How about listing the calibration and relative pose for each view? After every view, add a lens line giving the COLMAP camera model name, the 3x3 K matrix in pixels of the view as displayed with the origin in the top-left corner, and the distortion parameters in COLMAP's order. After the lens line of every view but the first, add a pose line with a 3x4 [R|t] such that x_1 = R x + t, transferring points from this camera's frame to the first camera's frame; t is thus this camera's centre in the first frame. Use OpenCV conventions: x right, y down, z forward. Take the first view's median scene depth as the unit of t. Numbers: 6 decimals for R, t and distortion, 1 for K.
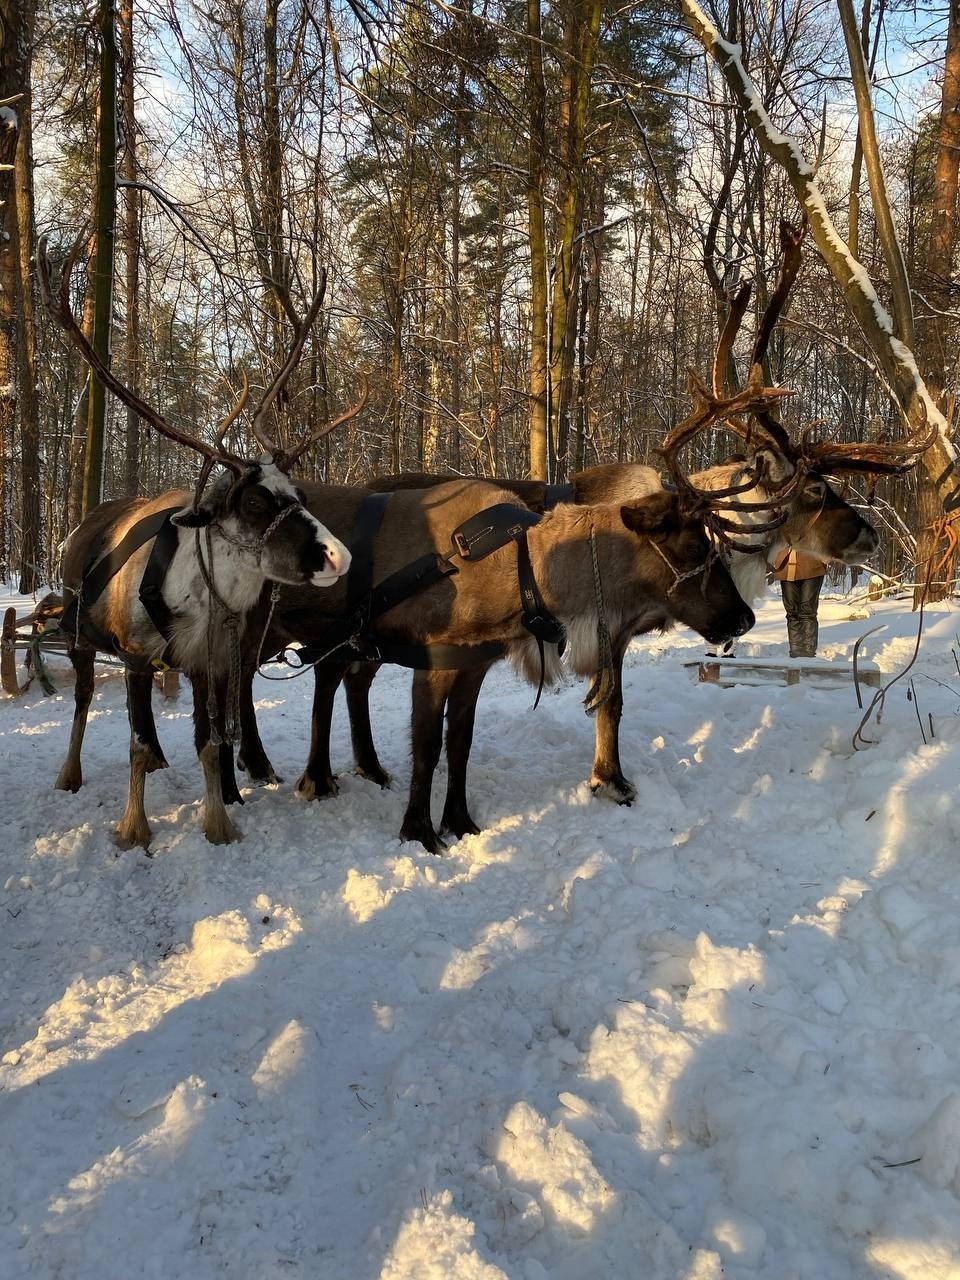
lens RADIAL K [[927.0, 0, 480.0], [0, 927.0, 640.0], [0, 0, 1]] dist [0.006089, 0.006006]
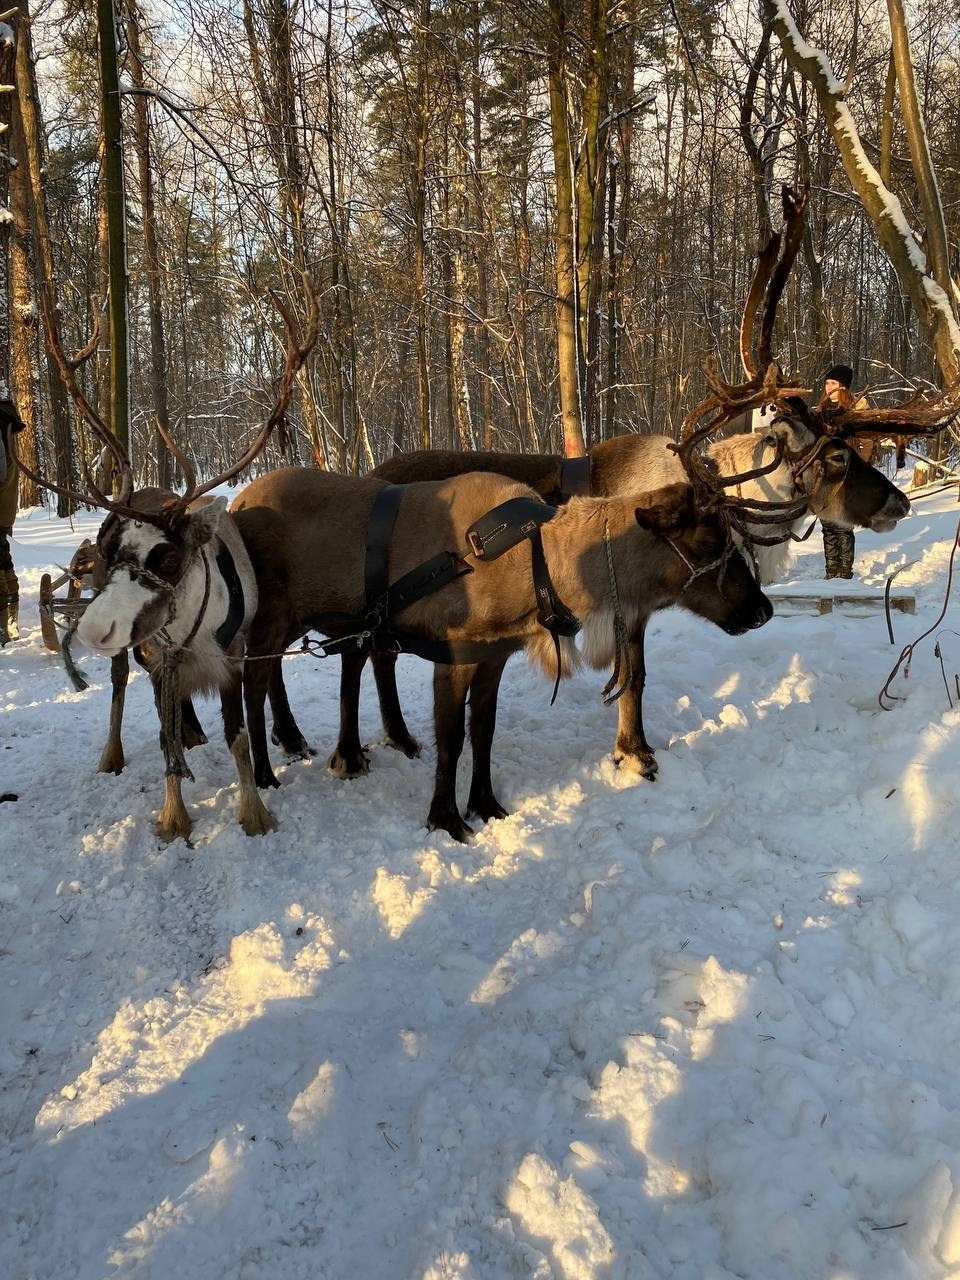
lens RADIAL K [[924.7, 0, 480.0], [0, 924.7, 640.0], [0, 0, 1]] dist [0.009441, -0.004981]
pose [[0.998613, -0.031955, -0.041846, 0.023848], [0.036192, 0.993840, 0.104750, -0.107714], [0.038241, -0.106119, 0.993618, -0.001258]]
